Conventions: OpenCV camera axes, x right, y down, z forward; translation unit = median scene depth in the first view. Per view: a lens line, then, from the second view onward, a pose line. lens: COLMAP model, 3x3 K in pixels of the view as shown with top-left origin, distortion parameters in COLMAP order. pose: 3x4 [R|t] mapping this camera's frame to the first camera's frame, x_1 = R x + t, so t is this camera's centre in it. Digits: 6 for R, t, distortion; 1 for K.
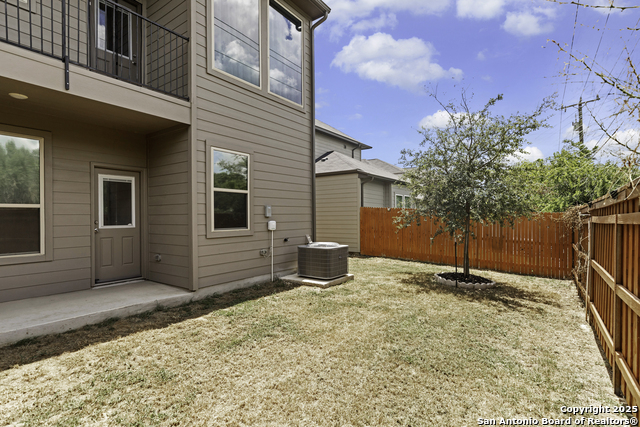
lens RADIAL K [[326.1, 0, 320.9], [0, 326.1, 215.8], [0, 0, 1]] dist [0.001808, 0.000309]
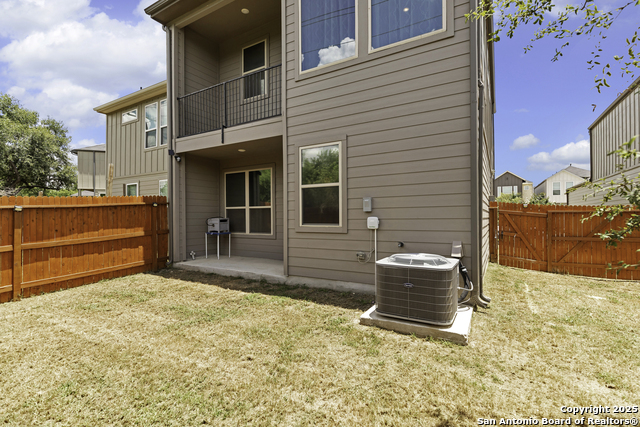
lens RADIAL K [[301.6, 0, 322.2], [0, 301.6, 213.5], [0, 0, 1]] dist [0.001526, 0.000072]
pose [[0.082958, -0.002561, -0.996550, 0.655971], [0.007155, 0.999972, -0.001974, 0.009293], [0.996527, -0.006966, 0.082974, 0.975885]]
